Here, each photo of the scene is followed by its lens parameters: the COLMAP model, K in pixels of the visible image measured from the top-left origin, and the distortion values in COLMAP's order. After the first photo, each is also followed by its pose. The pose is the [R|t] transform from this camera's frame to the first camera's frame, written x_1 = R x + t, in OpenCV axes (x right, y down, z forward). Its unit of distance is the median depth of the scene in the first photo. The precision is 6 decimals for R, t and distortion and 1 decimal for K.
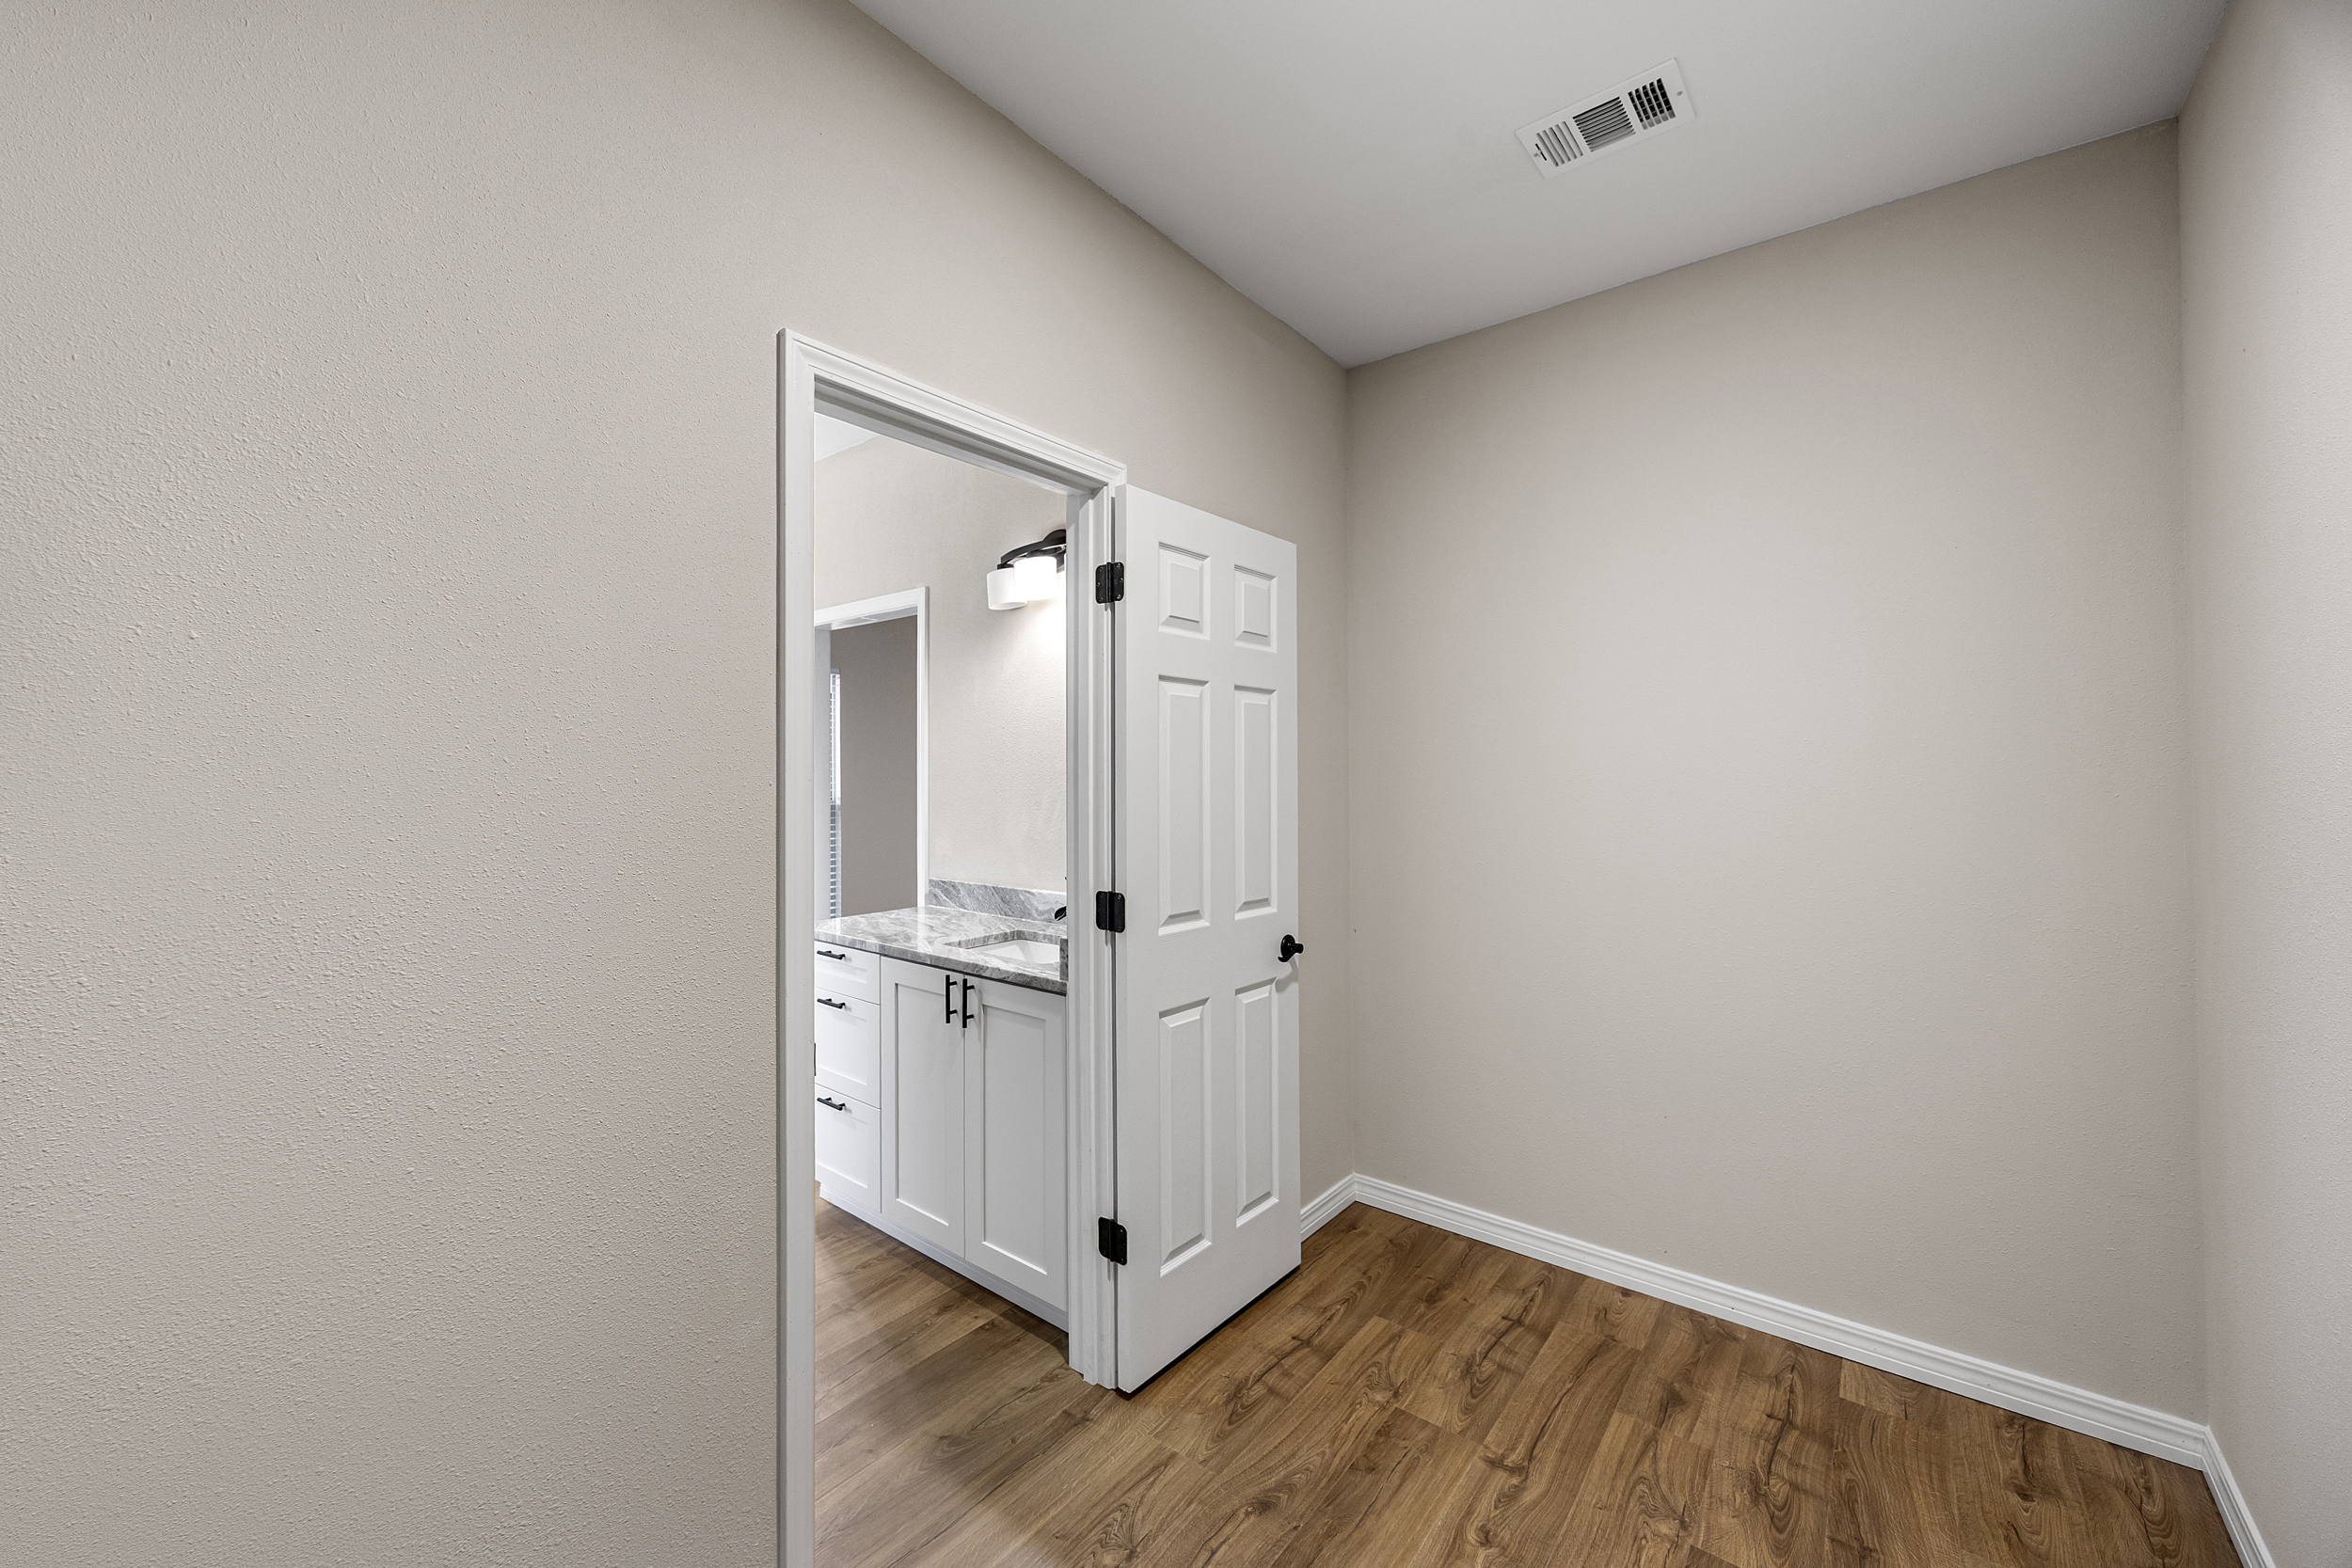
lens RADIAL K [[906.5, 0, 1160.0], [0, 906.5, 771.2], [0, 0, 1]] dist [-0.000314, -0.000075]
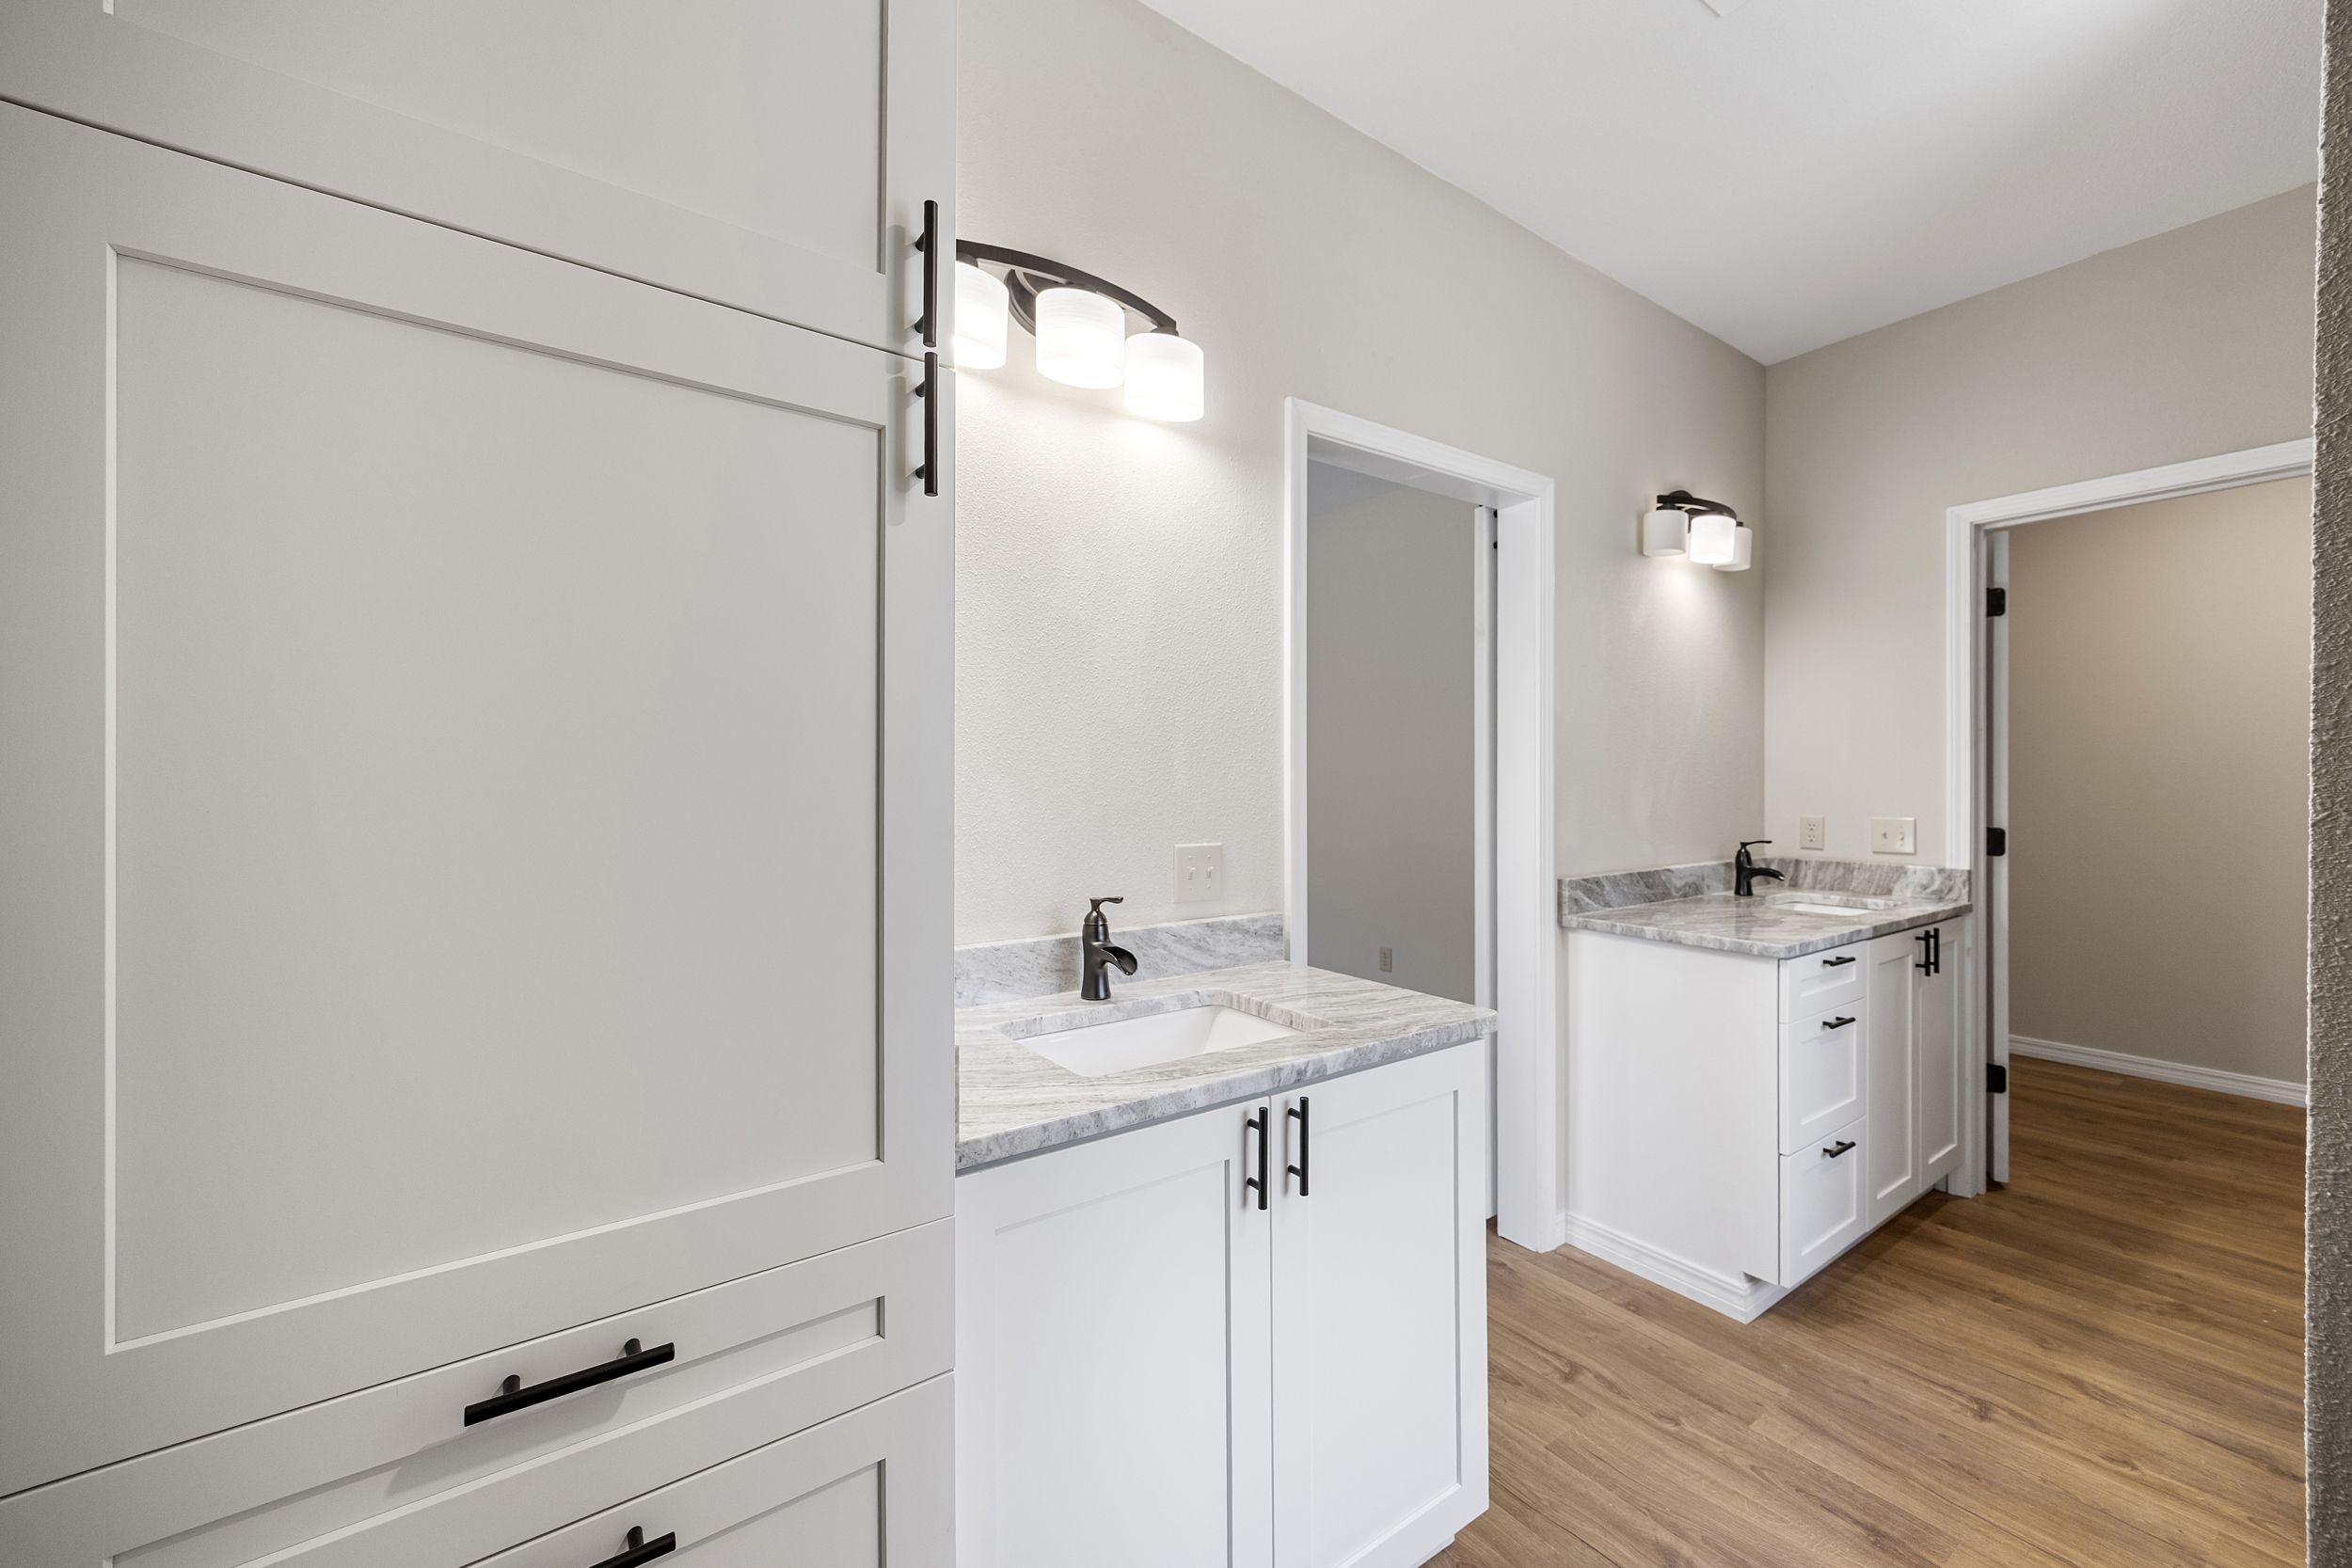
lens RADIAL K [[906.5, 0, 1182.7], [0, 906.5, 791.1], [0, 0, 1]] dist [-0.000314, -0.000075]
pose [[0.276680, -0.010789, 0.960902, -1.175242], [0.000246, 0.999938, 0.011157, 0.042531], [-0.960962, -0.002851, 0.276665, 1.228382]]
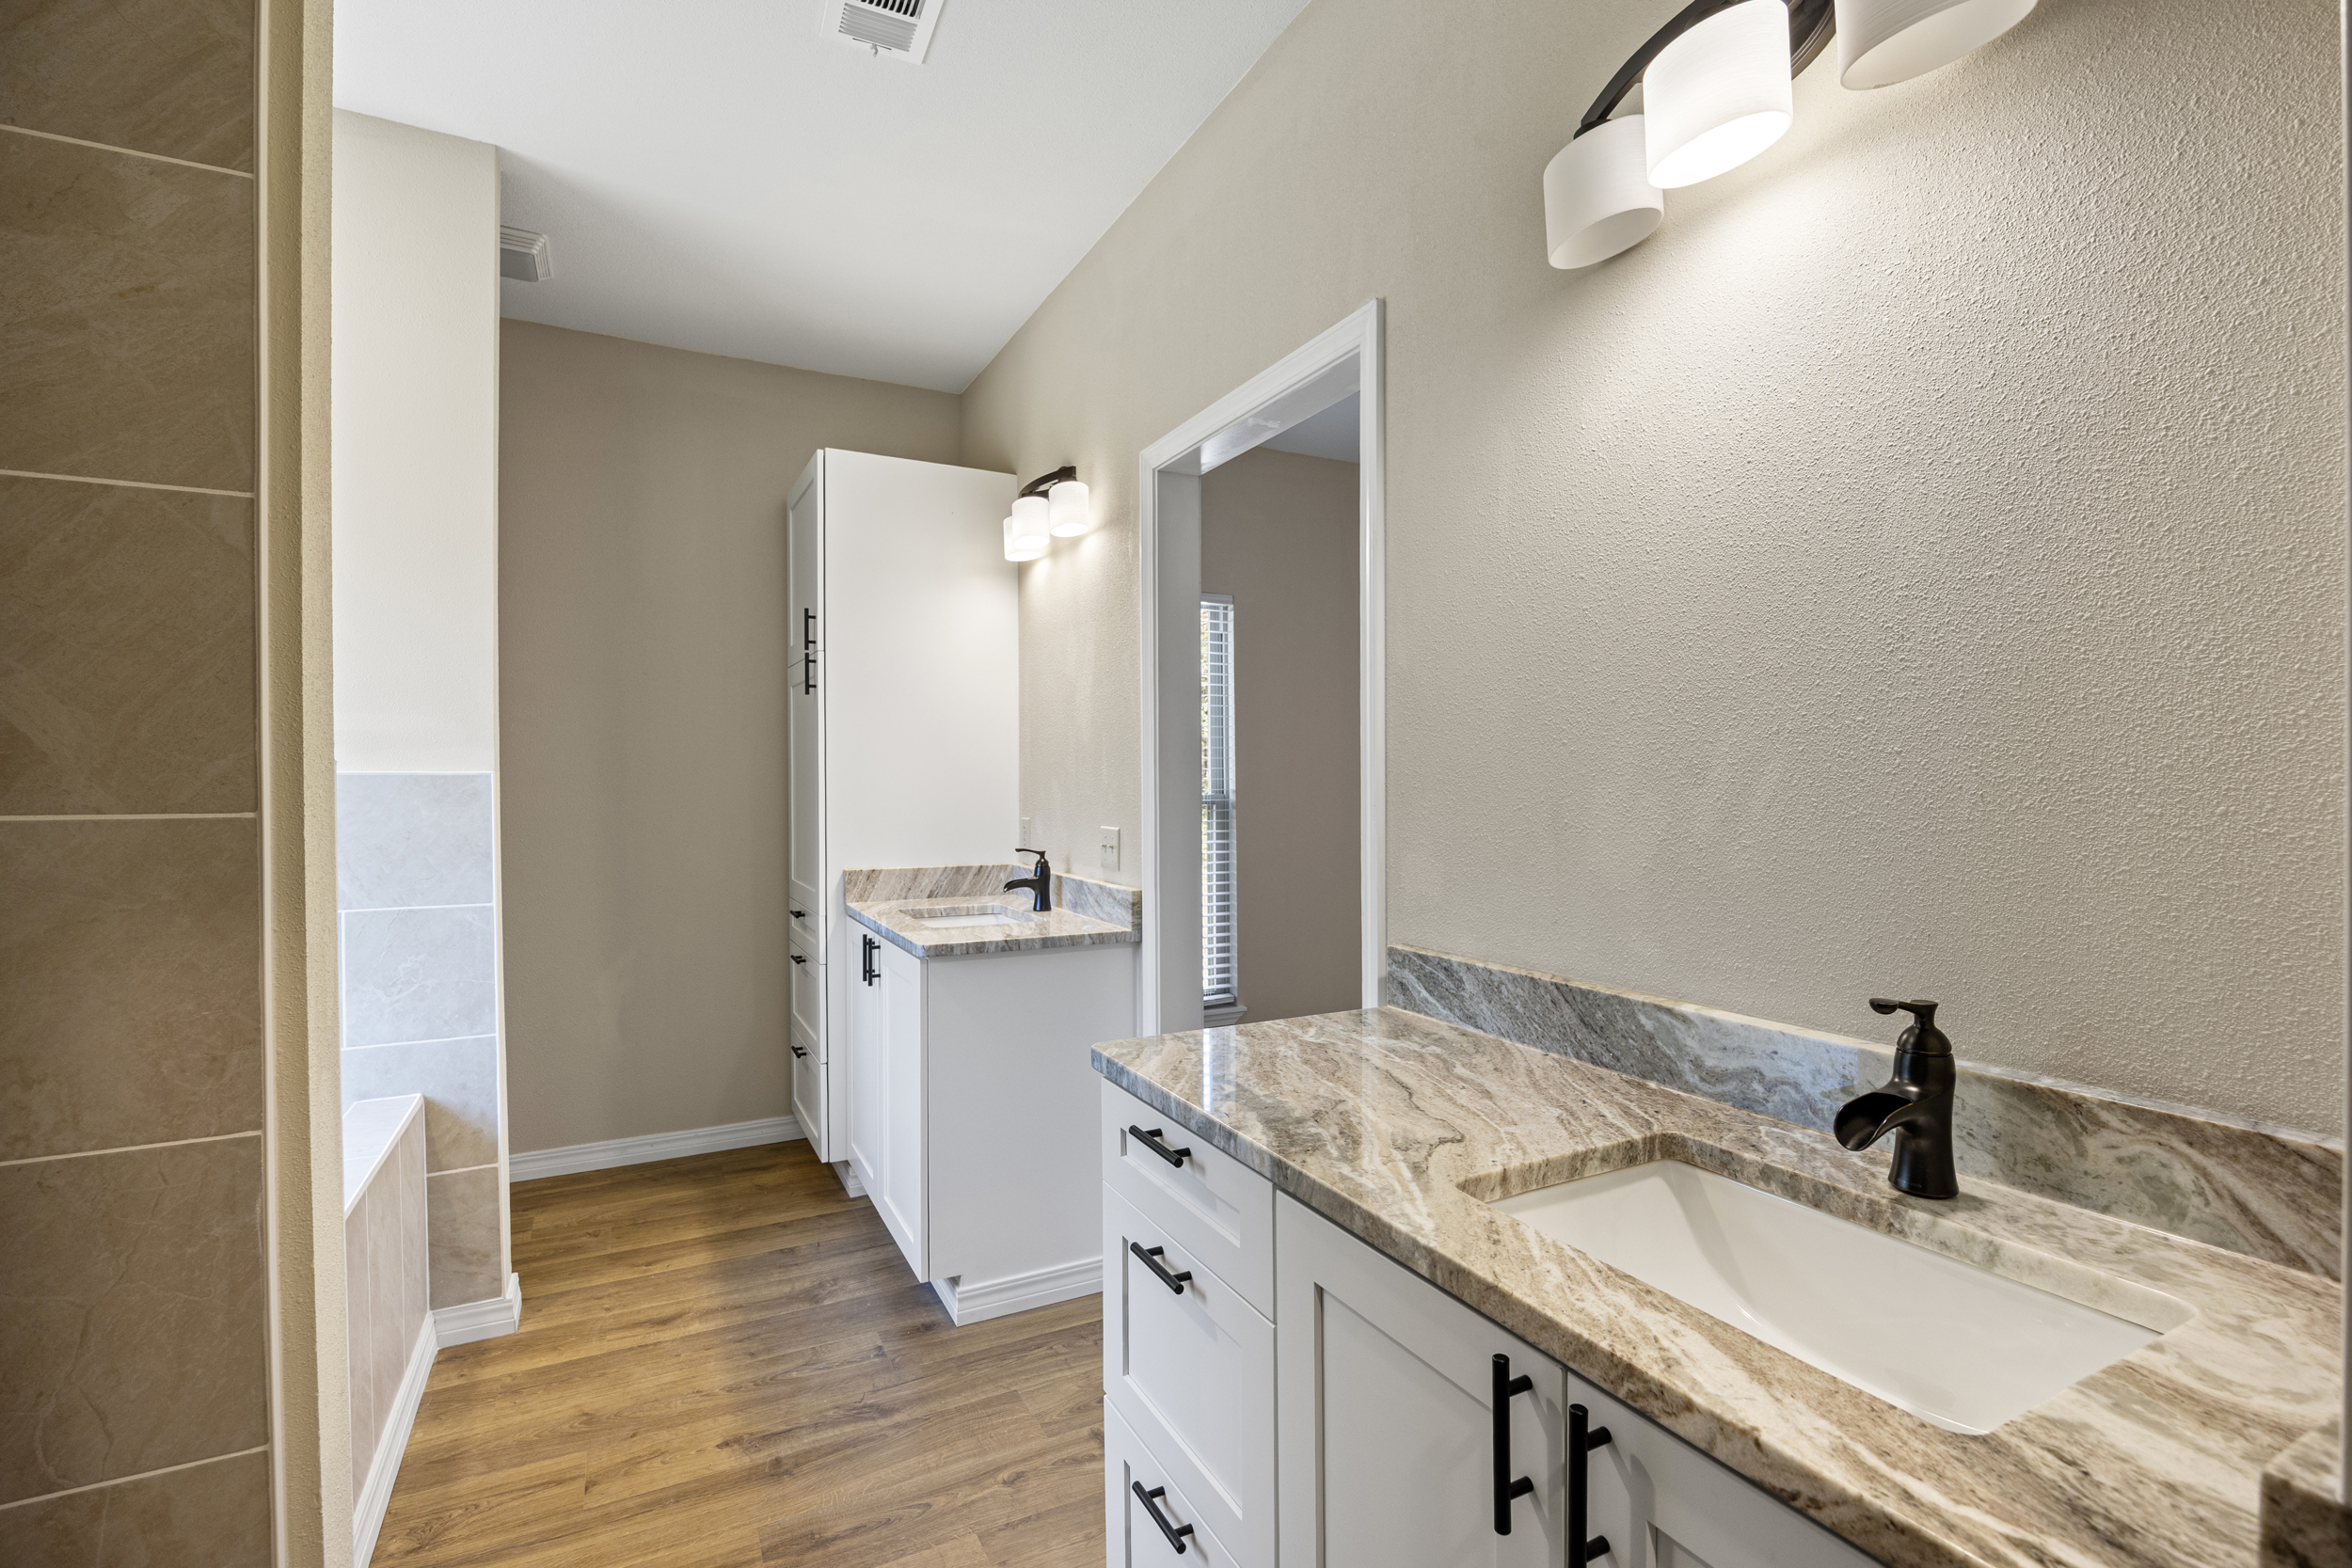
lens RADIAL K [[1062.7, 0, 1176.0], [0, 1062.7, 805.0], [0, 0, 1]] dist [0.004347, 0.000436]
pose [[0.916076, 0.004489, -0.400979, -0.156763], [0.006697, 0.999627, 0.026492, 0.038157], [0.400949, -0.026954, 0.915704, 0.535256]]
